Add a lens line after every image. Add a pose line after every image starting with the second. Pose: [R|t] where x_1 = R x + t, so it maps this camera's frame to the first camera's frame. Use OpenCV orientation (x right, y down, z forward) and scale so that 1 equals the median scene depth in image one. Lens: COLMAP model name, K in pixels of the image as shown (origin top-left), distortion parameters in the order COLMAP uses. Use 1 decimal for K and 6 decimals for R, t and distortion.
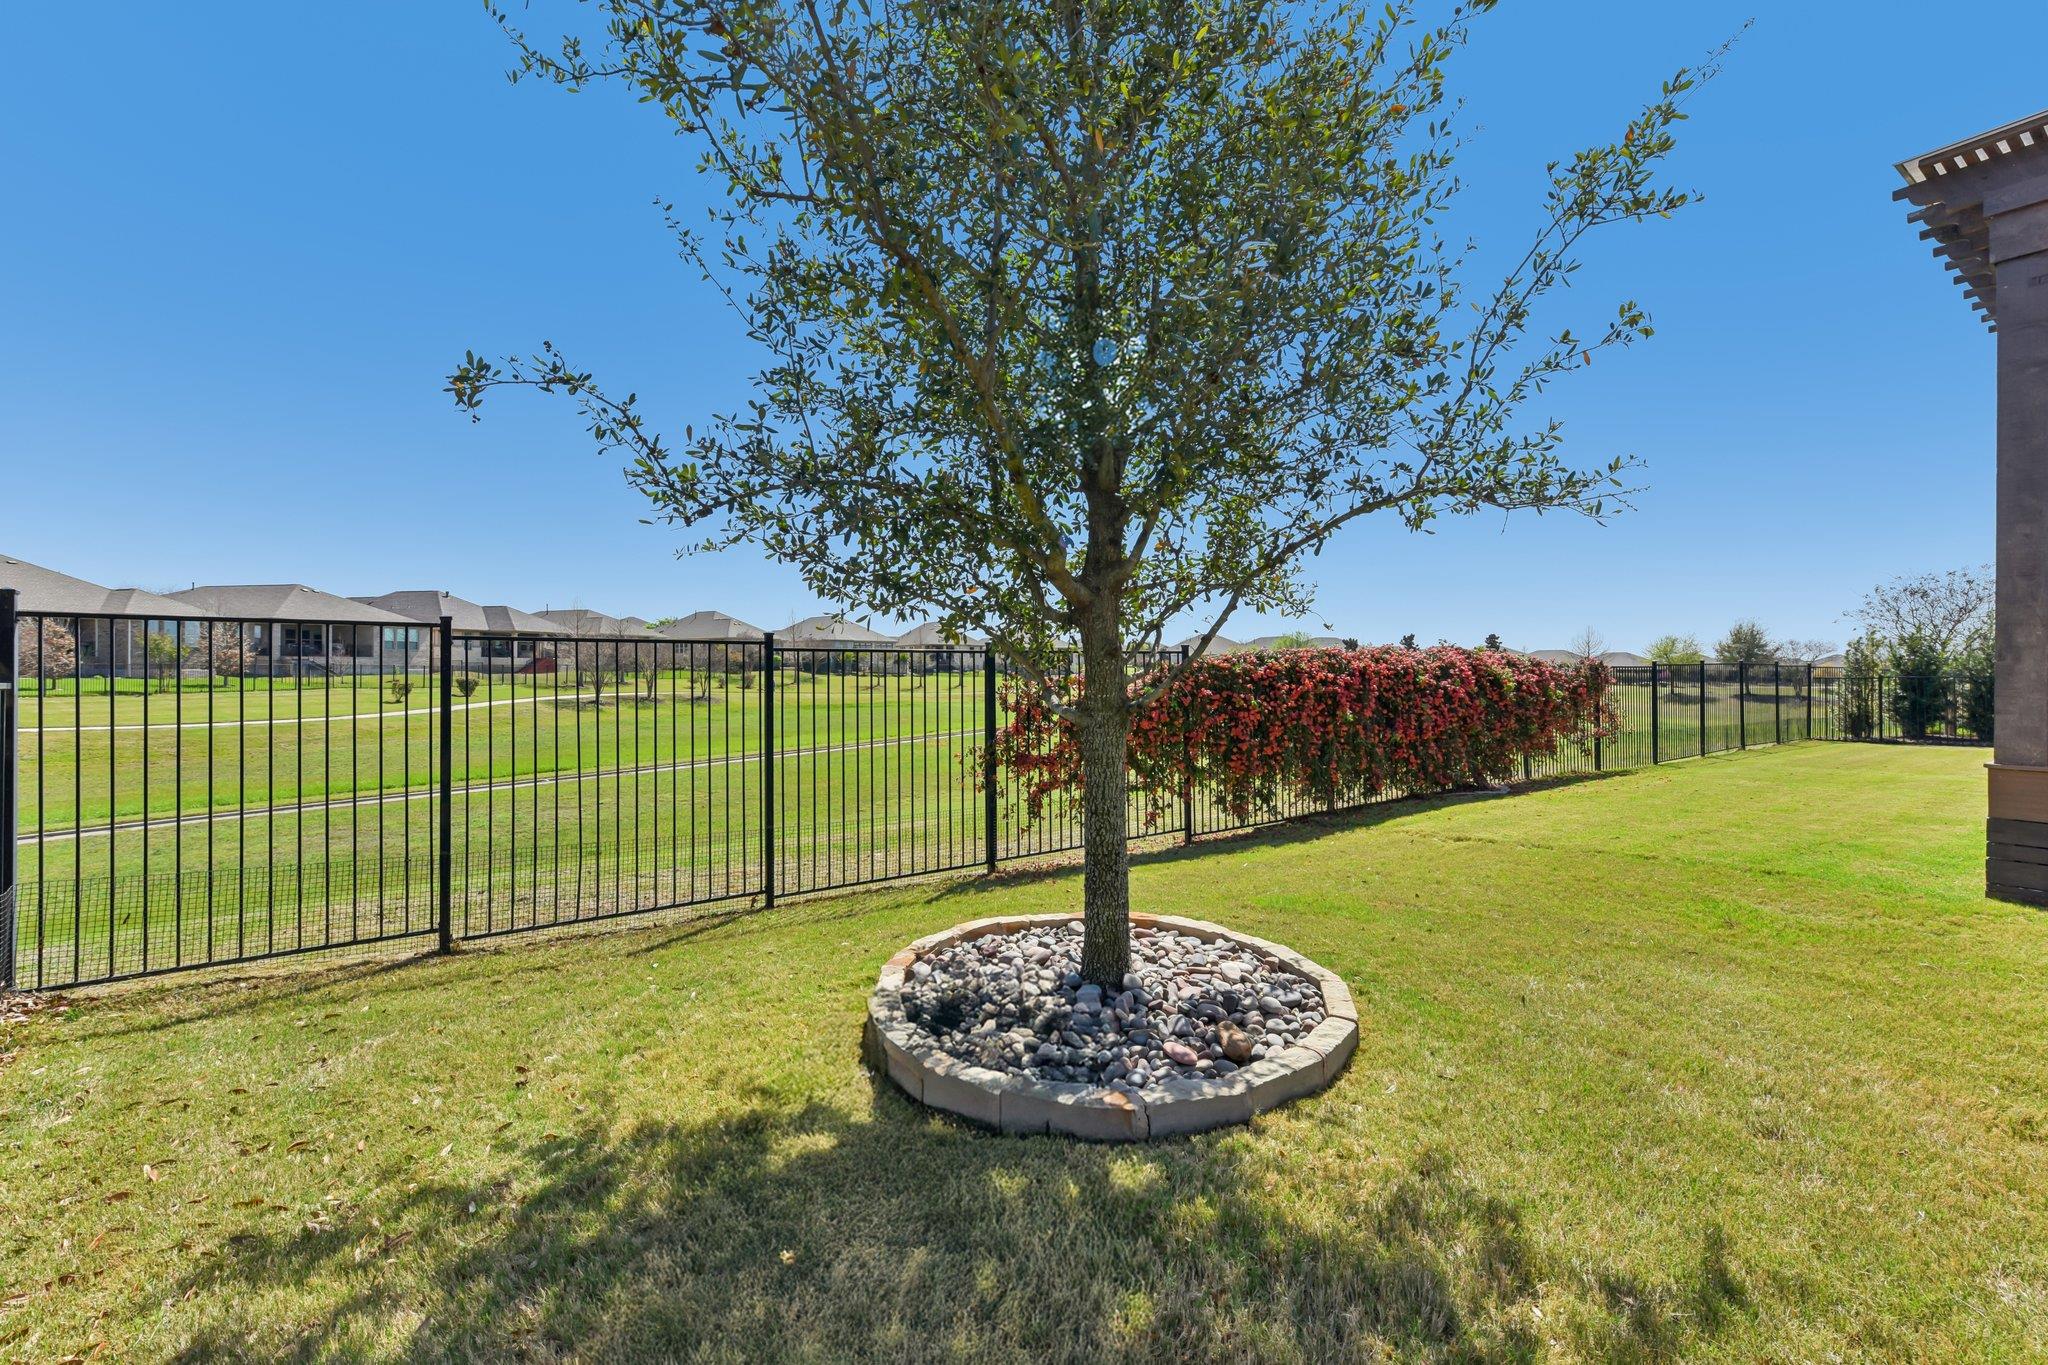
lens RADIAL K [[807.2, 0, 1034.0], [0, 807.2, 680.7], [0, 0, 1]] dist [-0.000467, -0.000146]
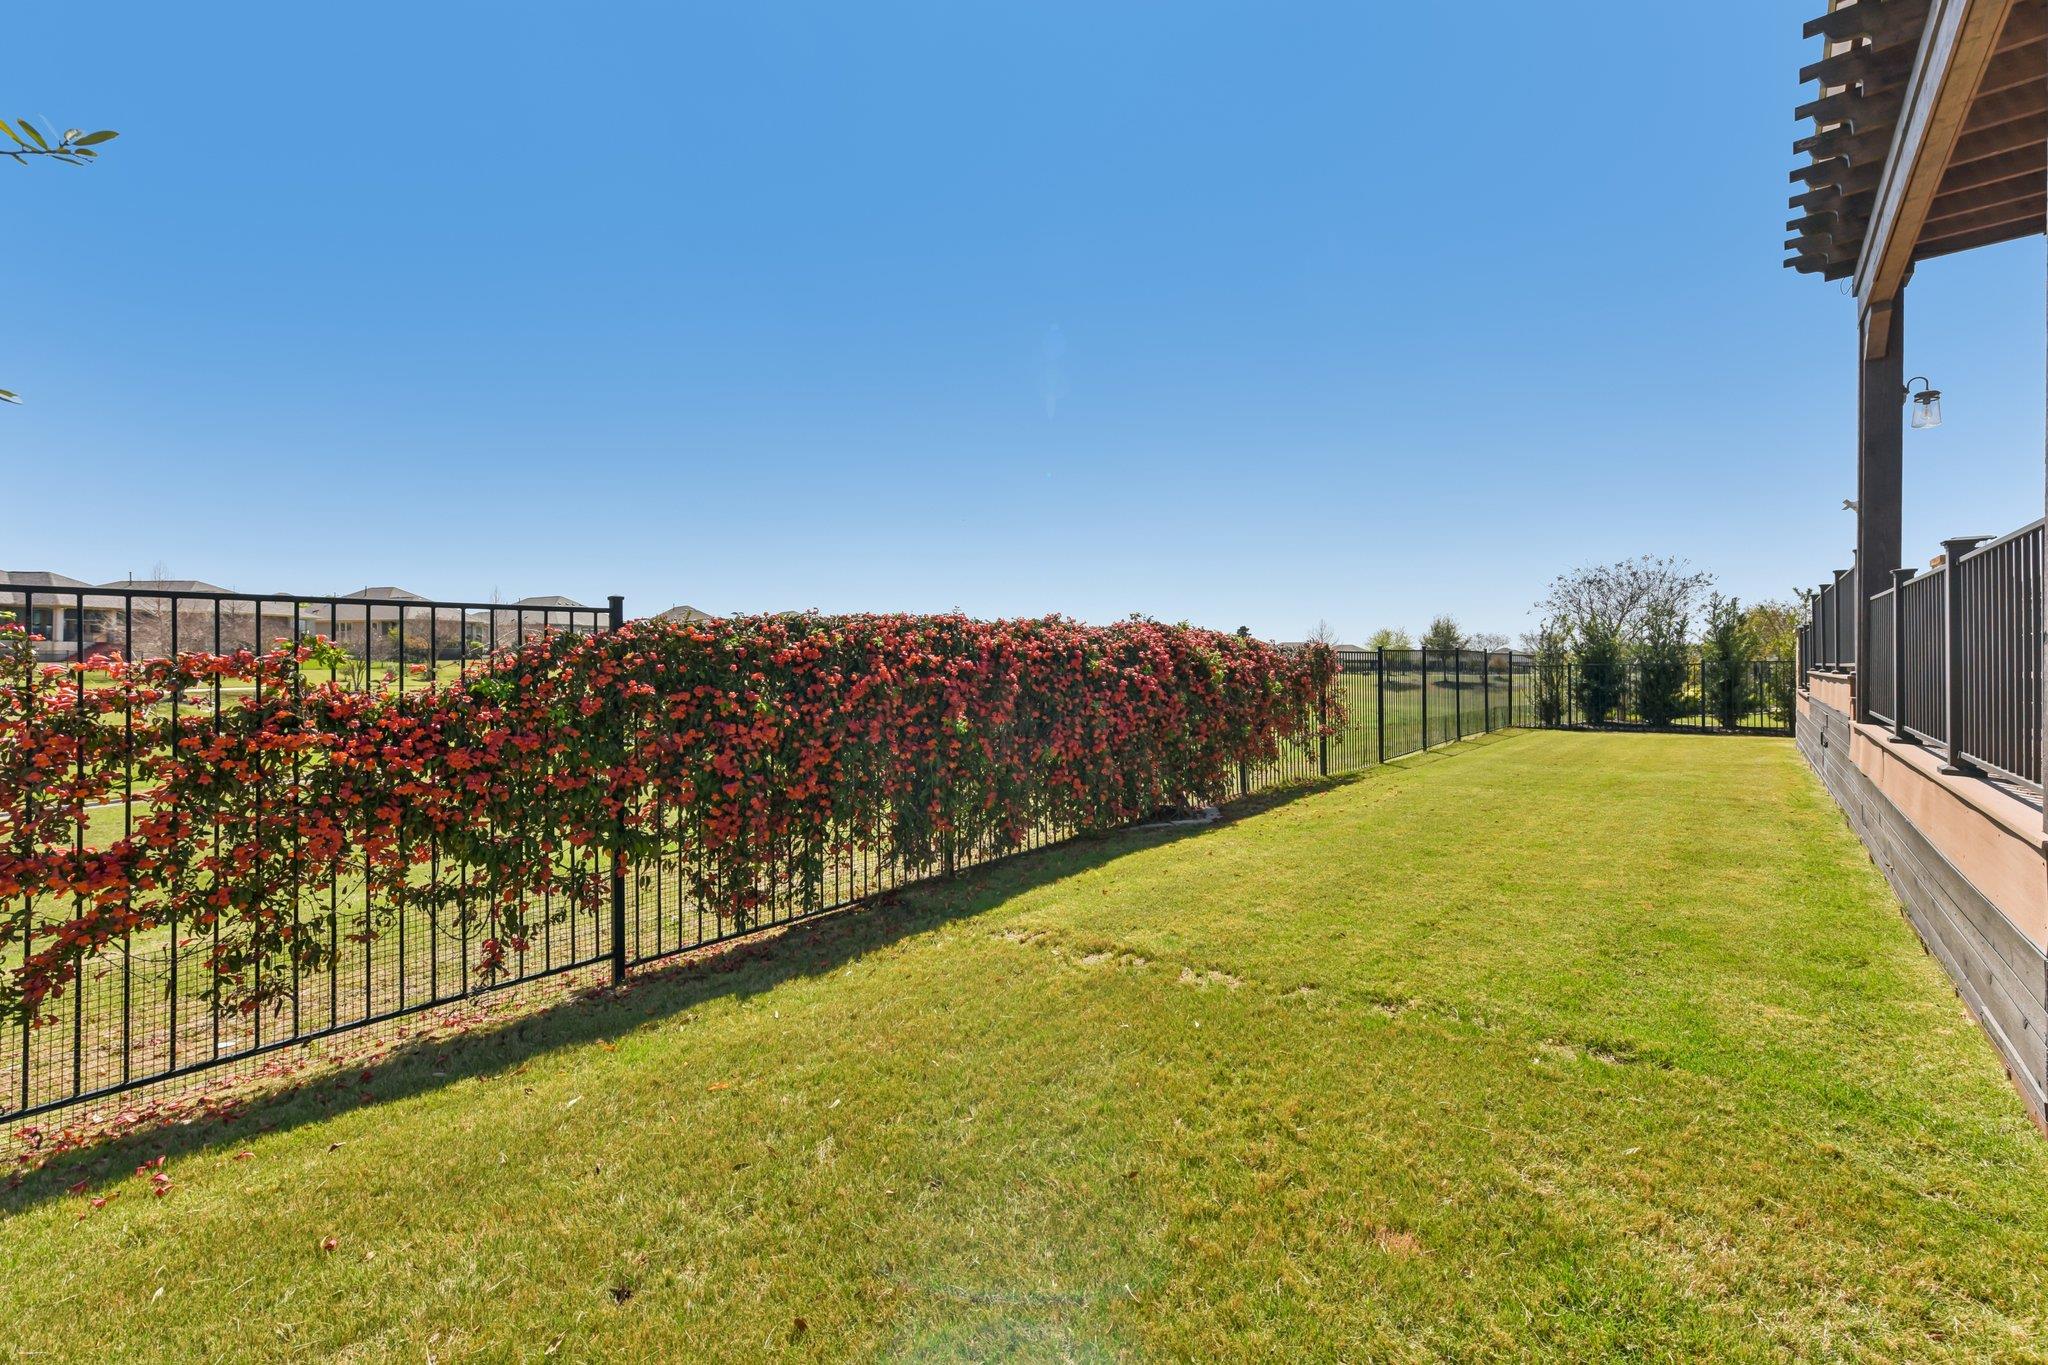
lens RADIAL K [[807.2, 0, 1034.0], [0, 807.2, 680.7], [0, 0, 1]] dist [-0.000467, -0.000146]
pose [[0.966375, -0.006898, 0.257043, 0.240665], [0.004225, 0.999931, 0.010947, 0.003527], [-0.257101, -0.009493, 0.966338, 0.333932]]
